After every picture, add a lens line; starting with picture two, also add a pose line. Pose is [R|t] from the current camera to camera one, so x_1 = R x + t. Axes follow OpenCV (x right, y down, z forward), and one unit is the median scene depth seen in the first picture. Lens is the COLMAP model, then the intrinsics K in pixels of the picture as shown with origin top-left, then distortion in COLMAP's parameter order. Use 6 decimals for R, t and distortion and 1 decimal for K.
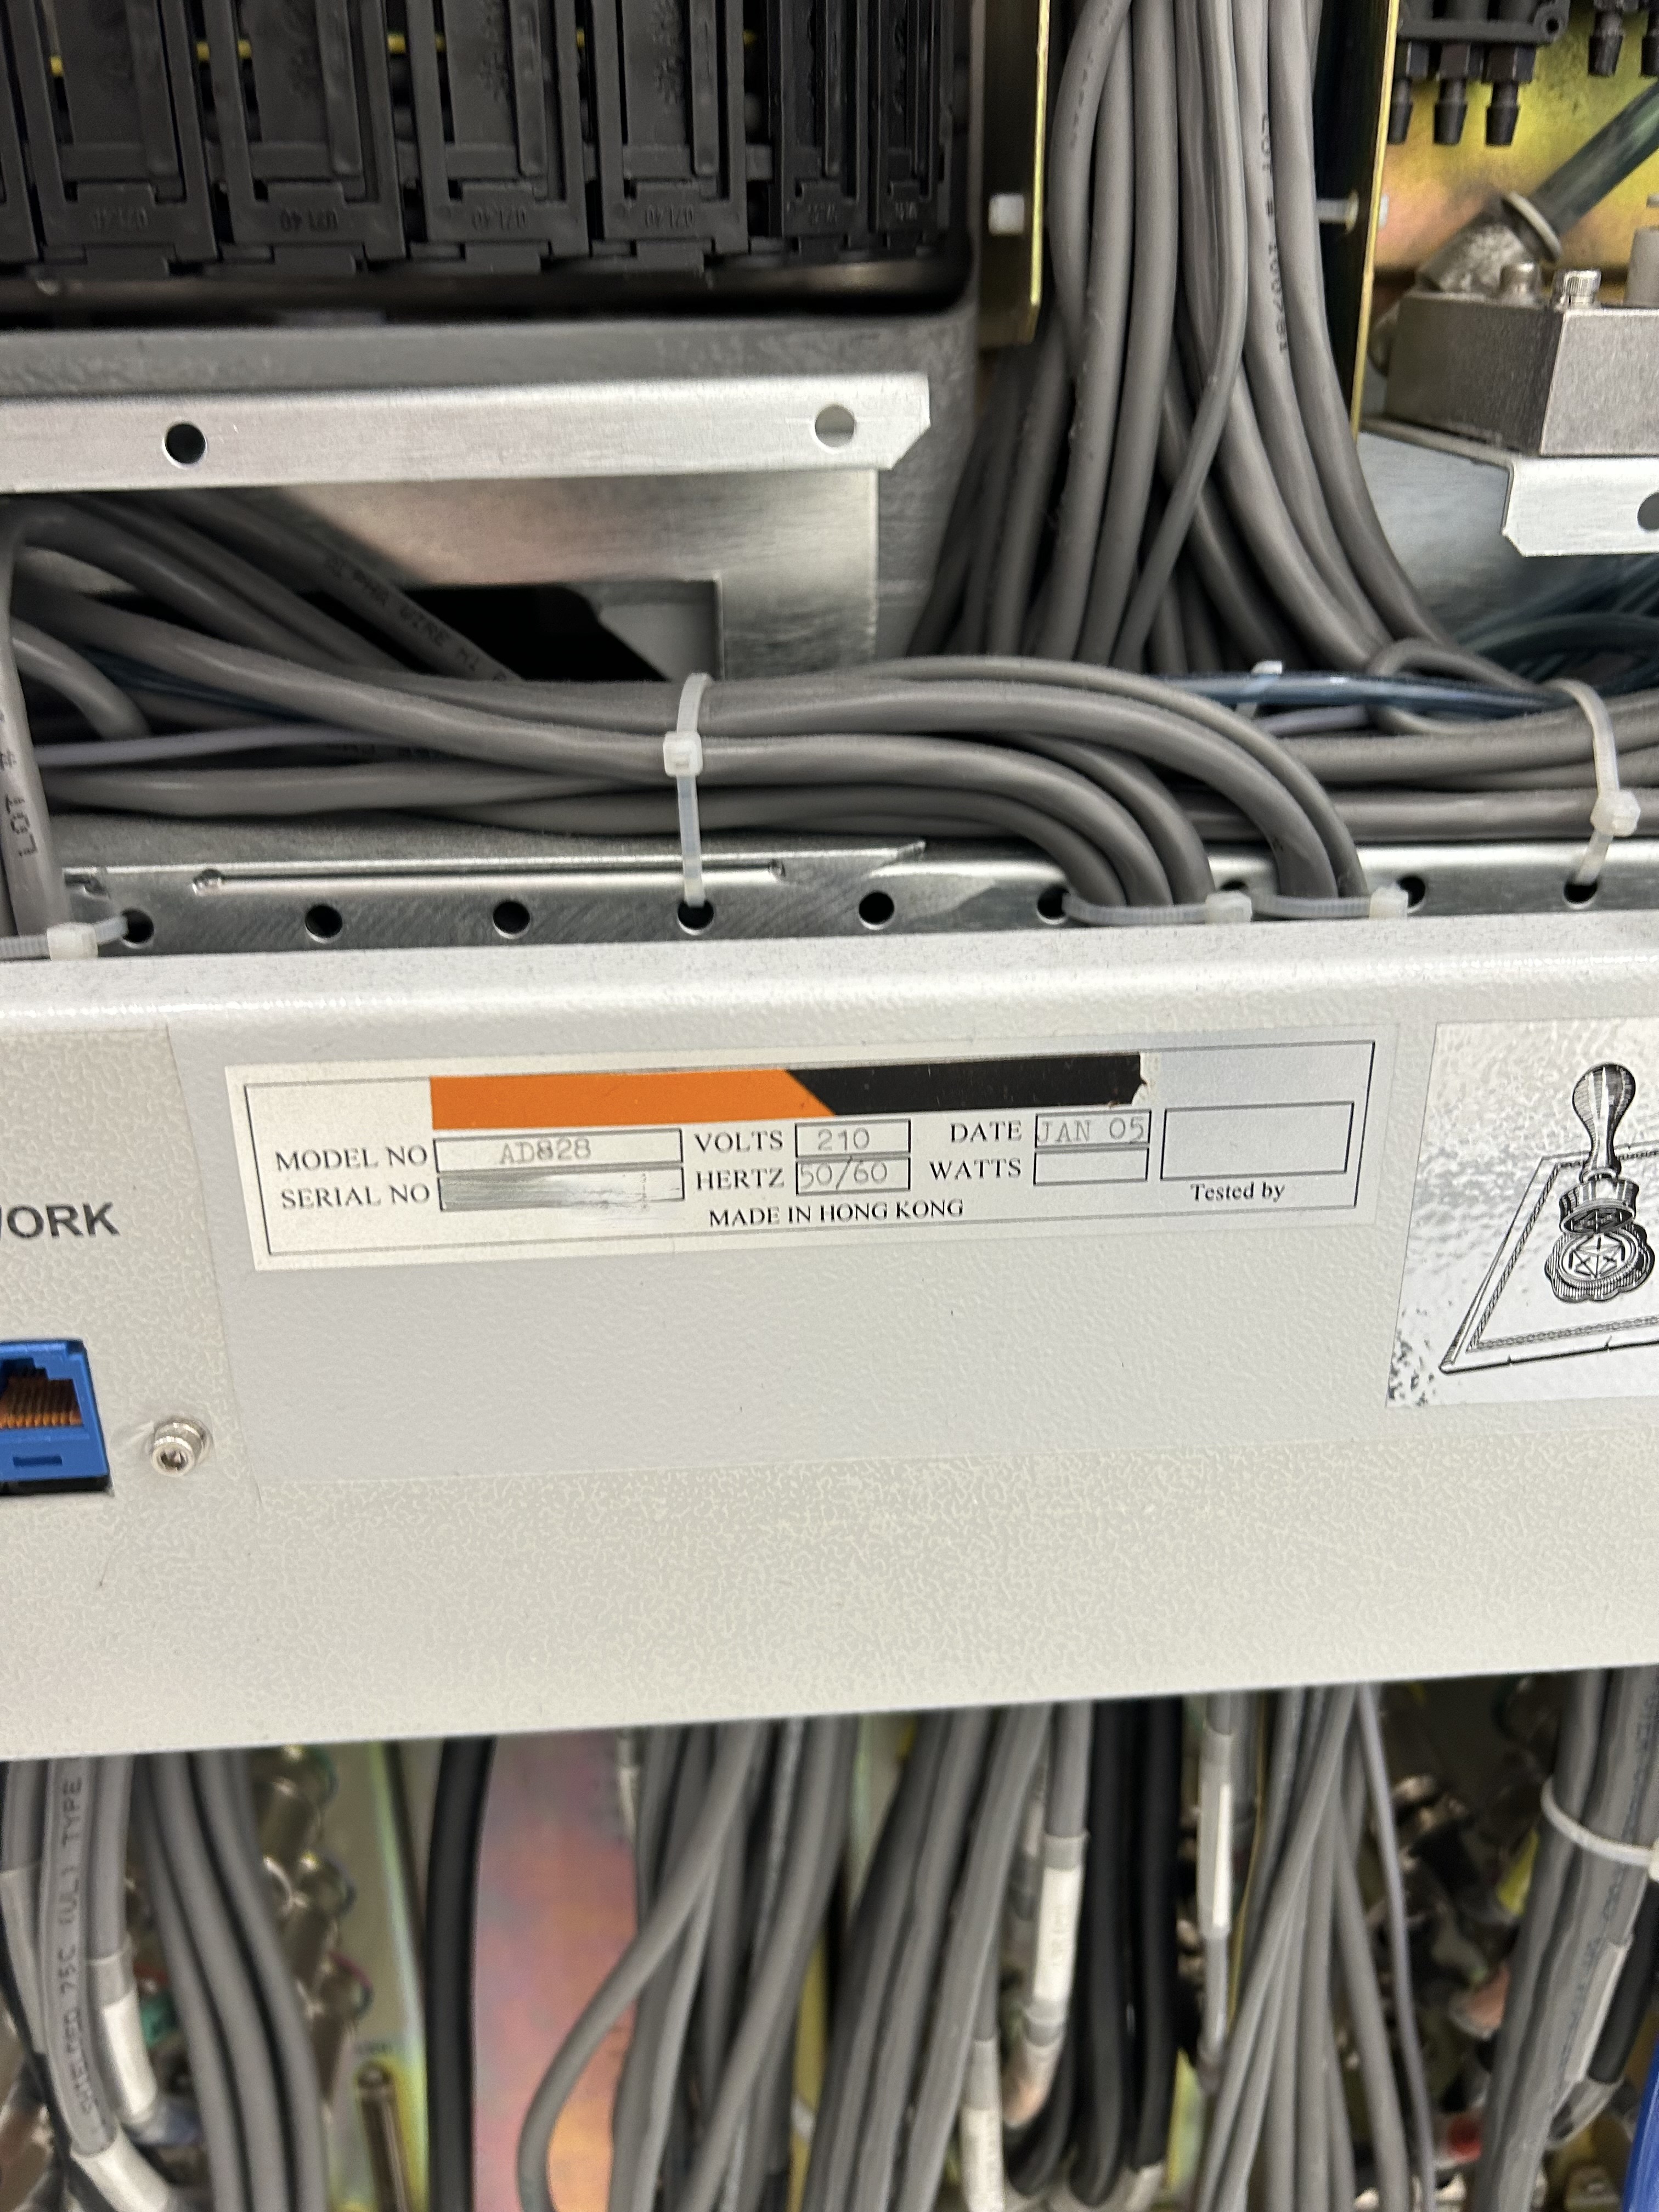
lens RADIAL K [[1643.9, 0, 826.3], [0, 1643.9, 1096.7], [0, 0, 1]] dist [-0.003357, -0.037653]
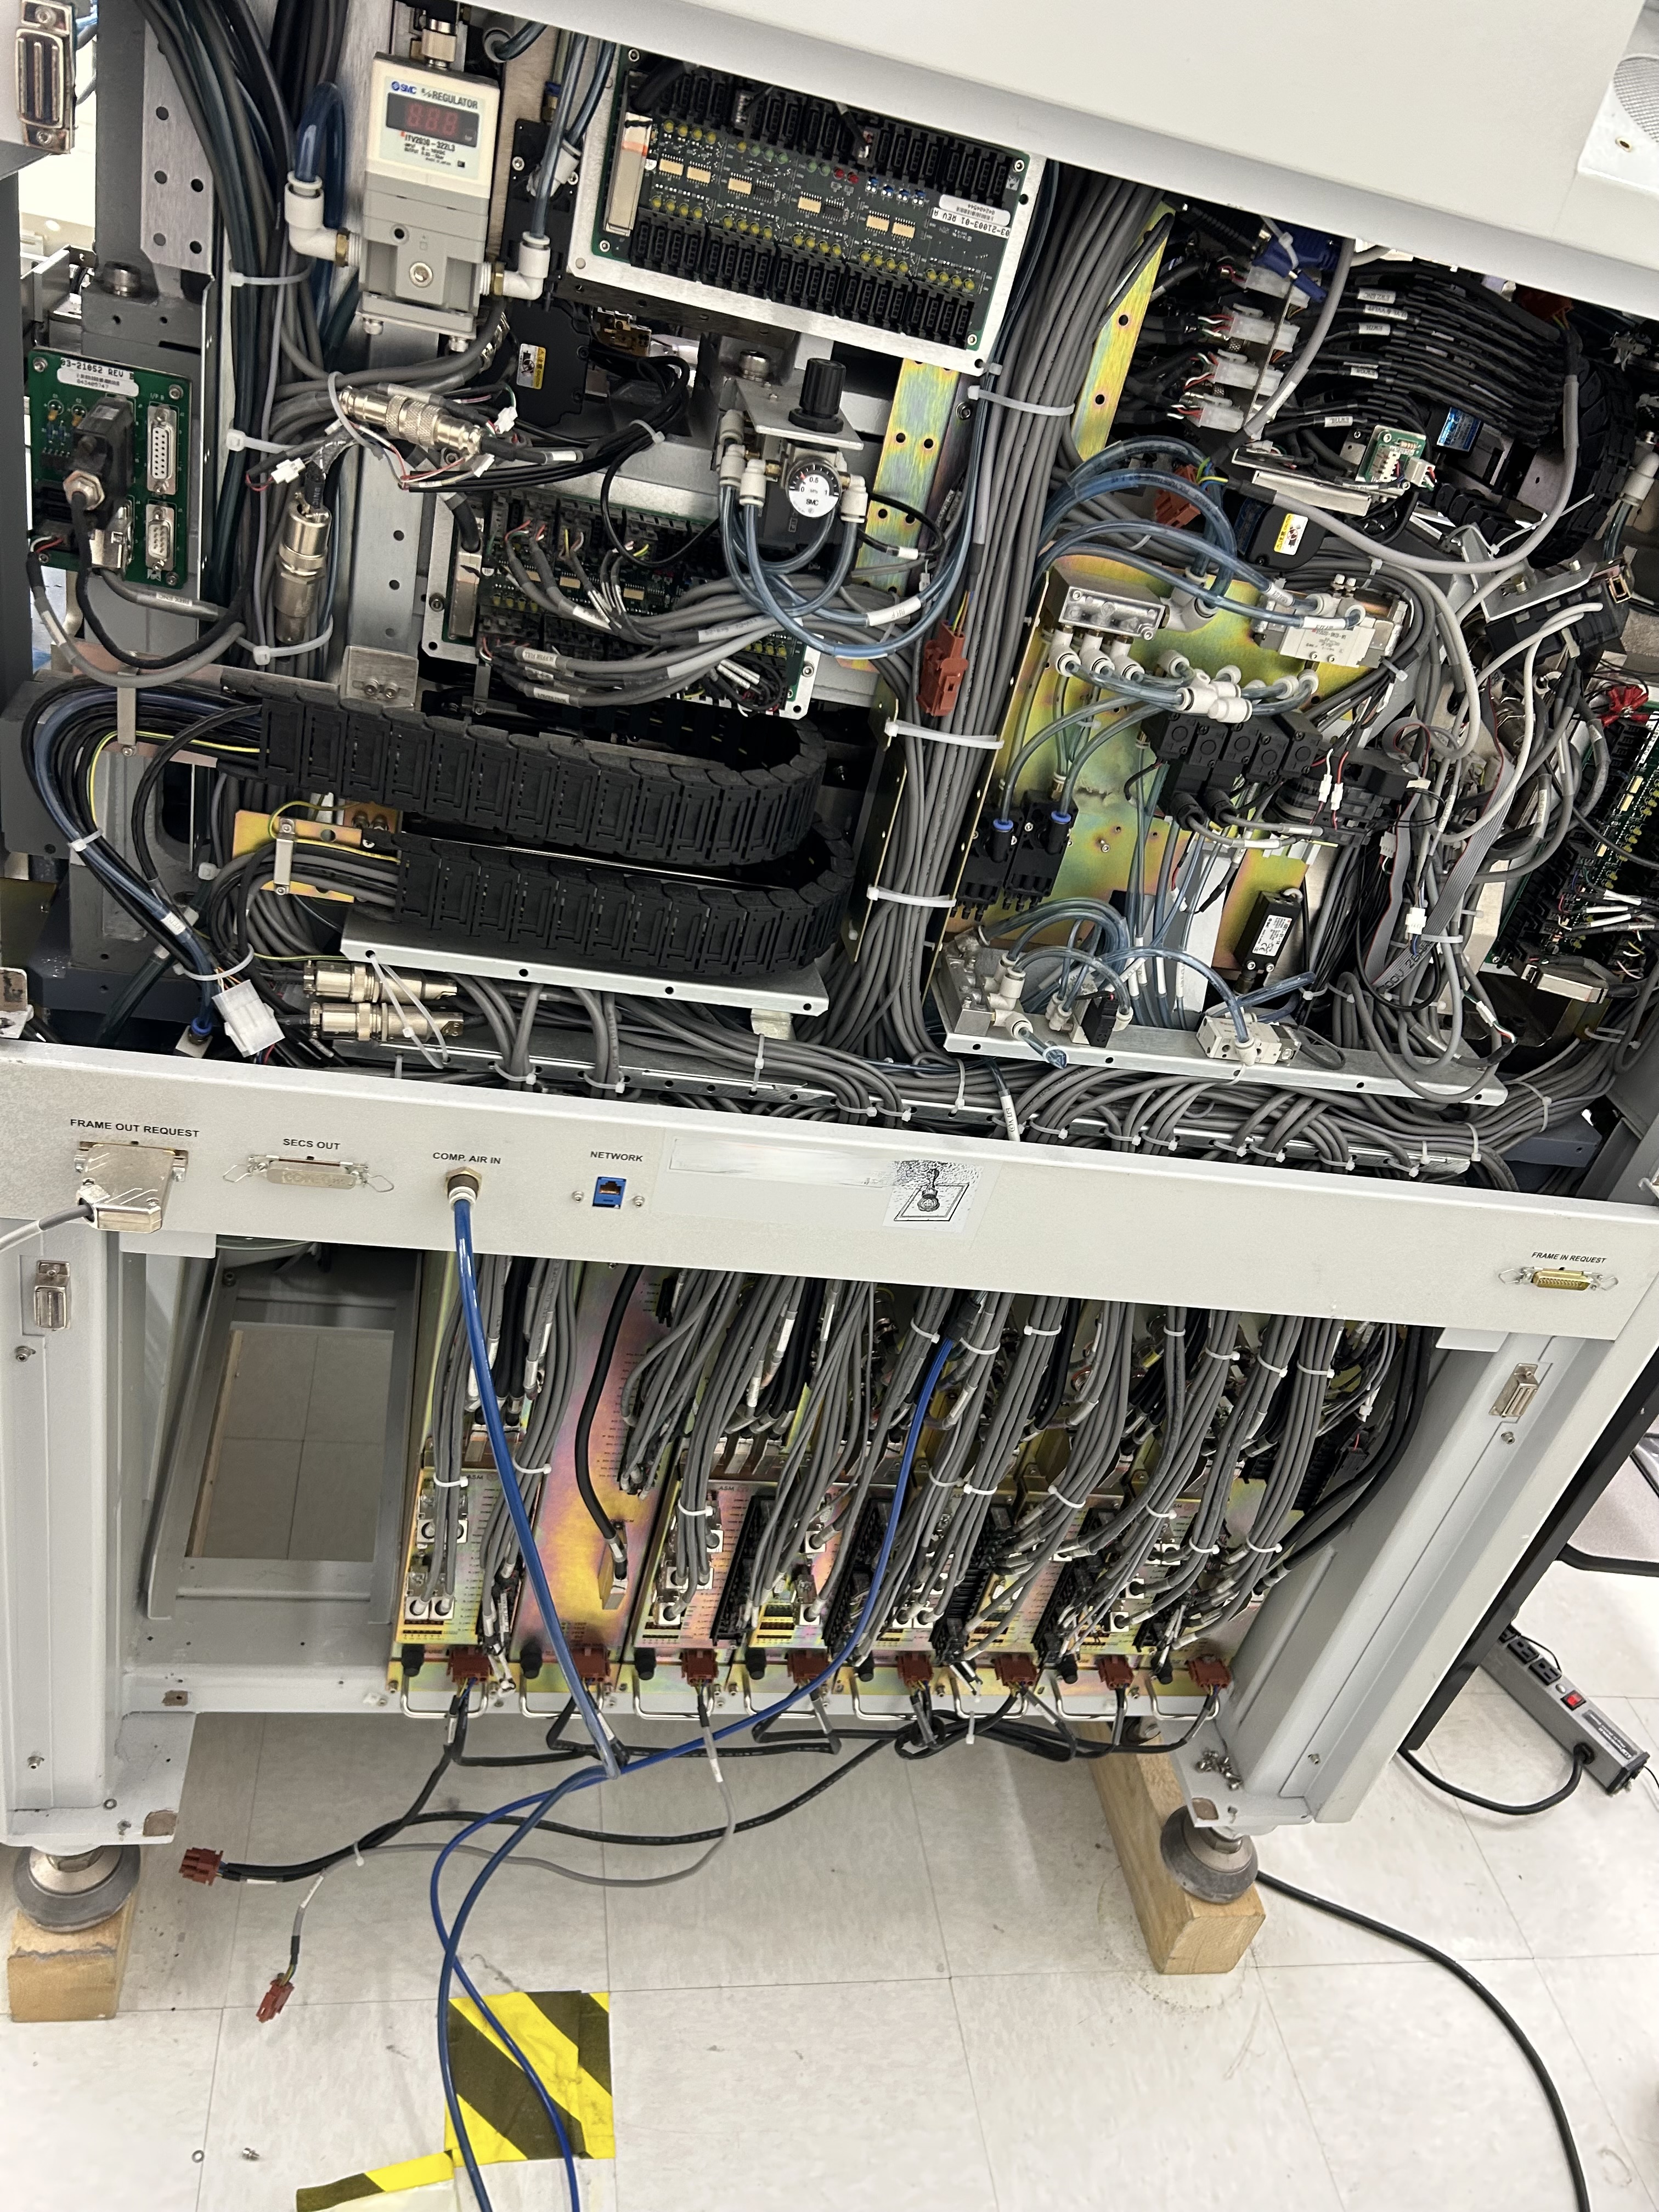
lens RADIAL K [[1643.9, 0, 826.3], [0, 1643.9, 1096.7], [0, 0, 1]] dist [-0.003357, -0.037653]
pose [[0.966636, 0.148325, 0.208840, -0.782650], [-0.185983, 0.967018, 0.174031, -0.879702], [-0.176138, -0.207066, 0.962340, -3.147639]]
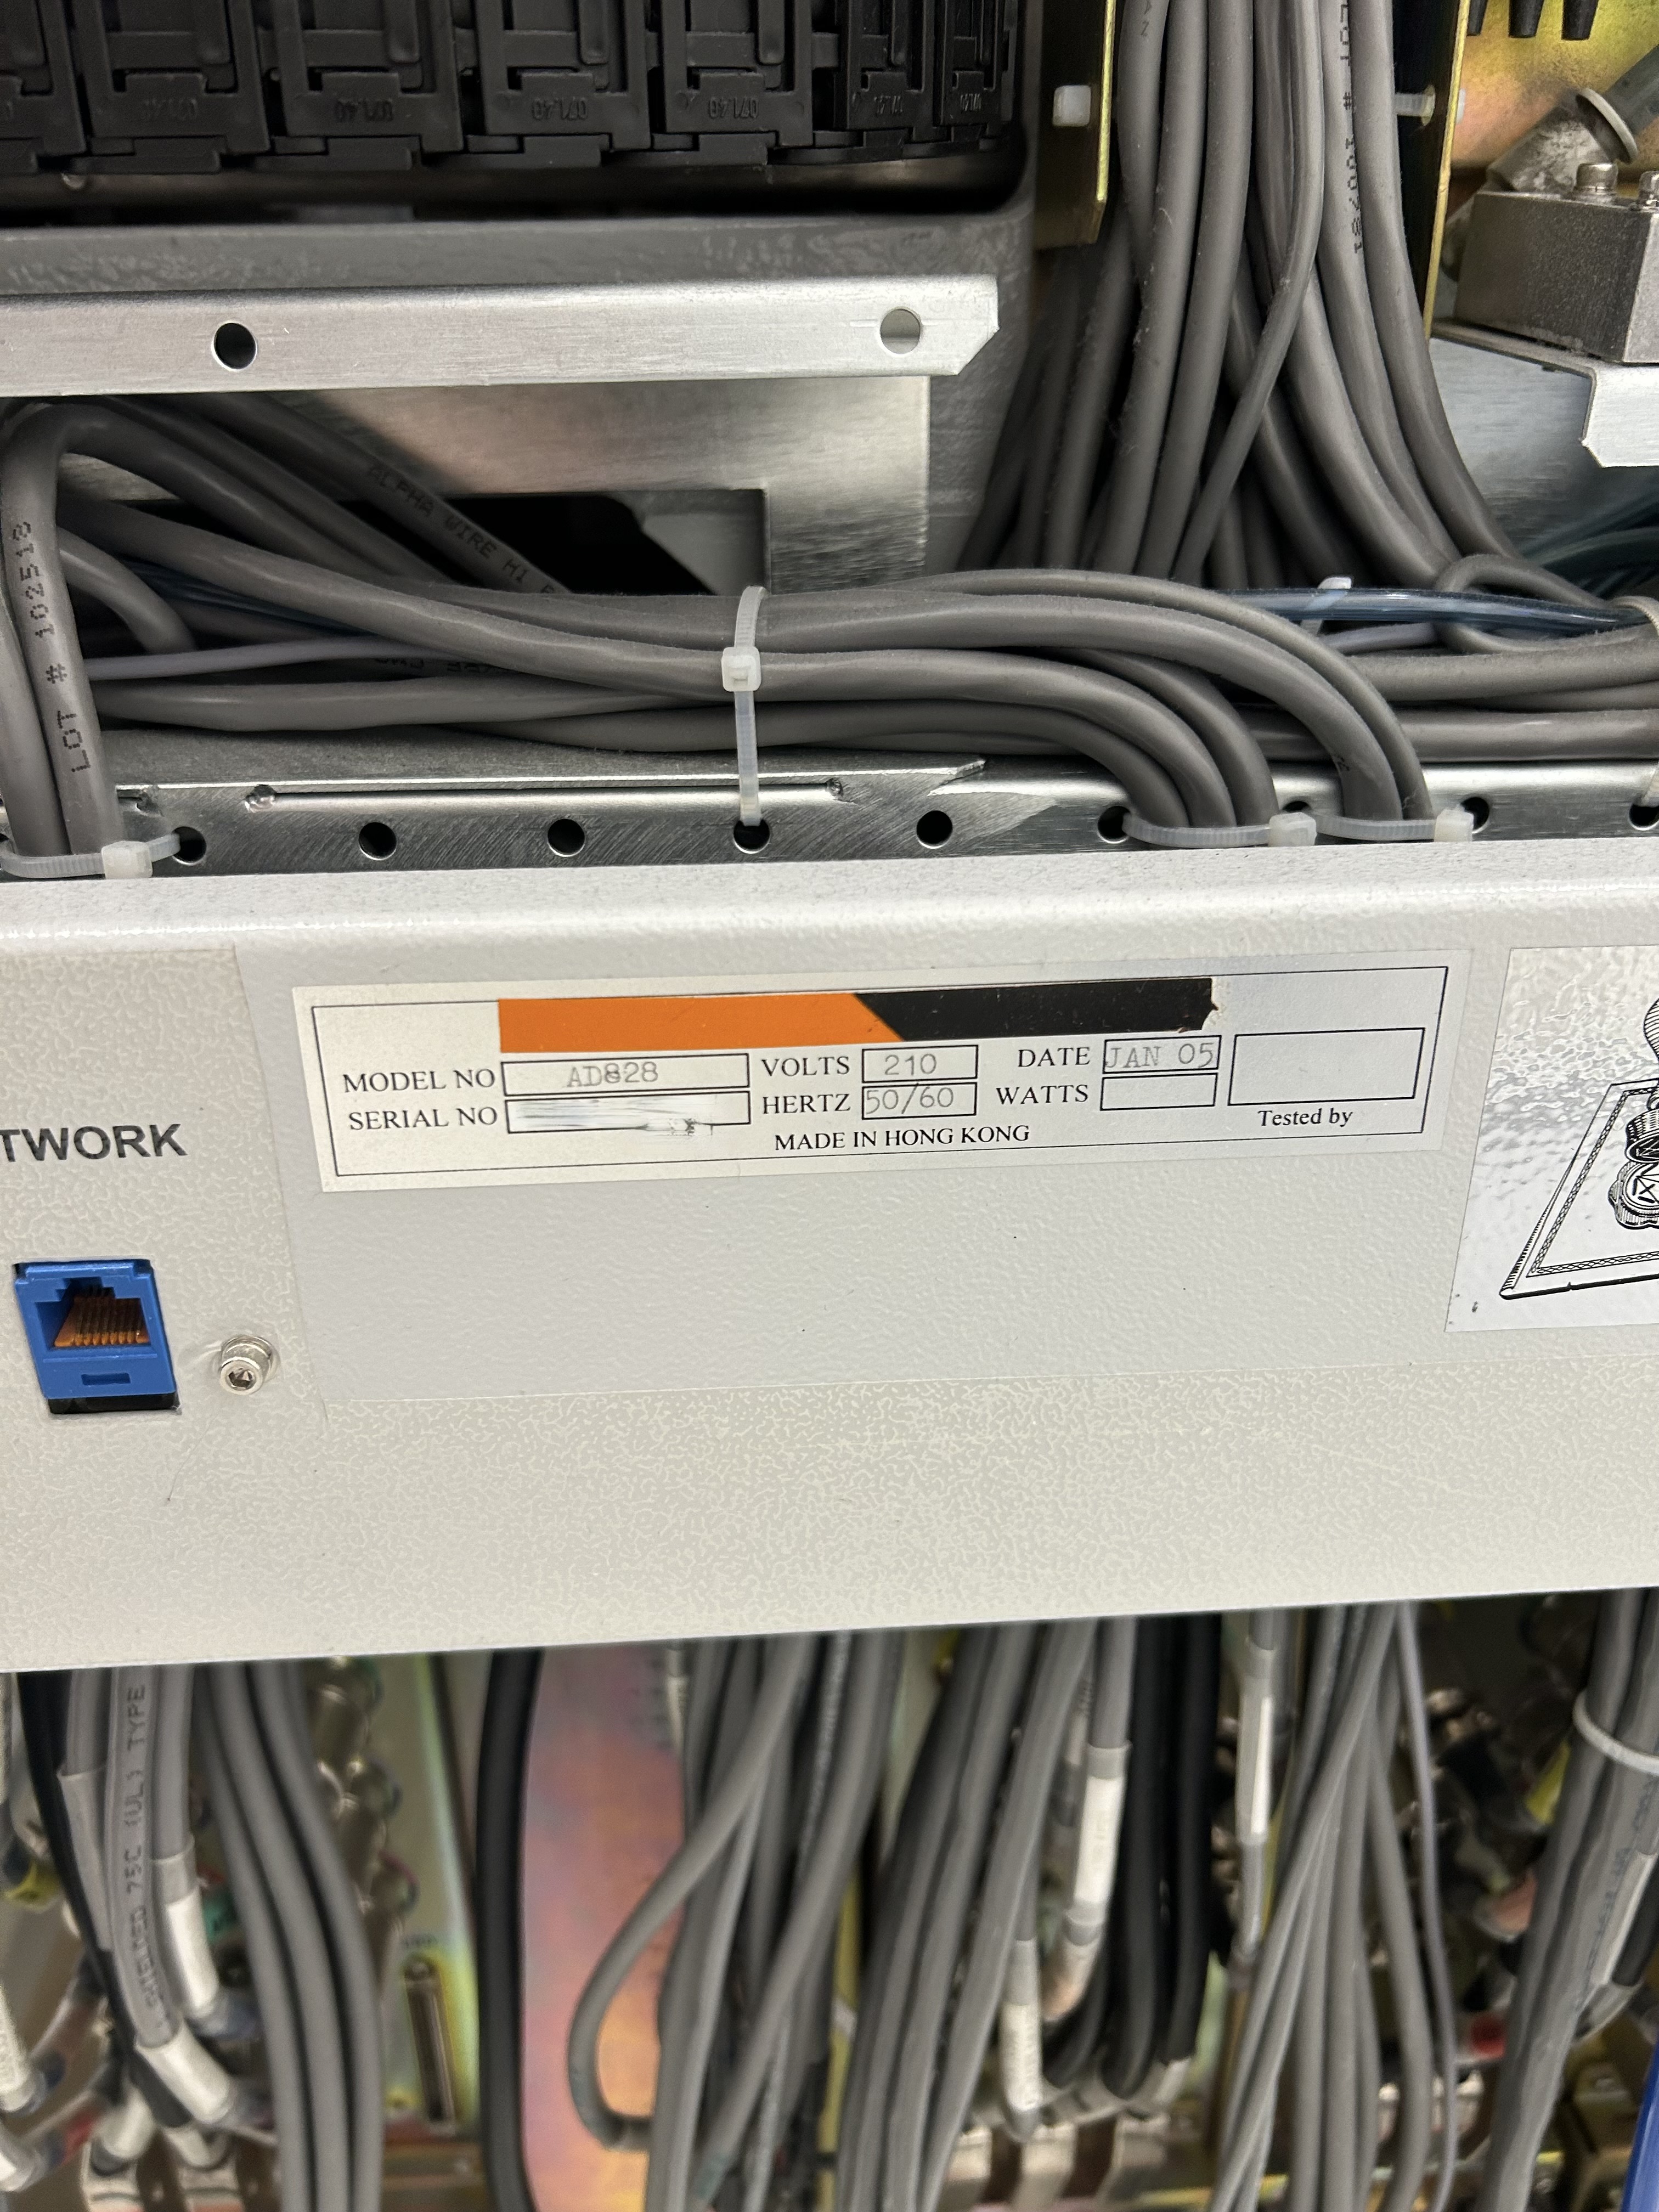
lens RADIAL K [[1638.5, 0, 829.5], [0, 1638.5, 1106.0], [0, 0, 1]] dist [0.001344, -0.044107]
pose [[0.999978, 0.004442, -0.004840, -0.027443], [-0.004164, 0.998421, 0.056019, -0.002756], [0.005081, -0.055998, 0.998418, 0.006065]]
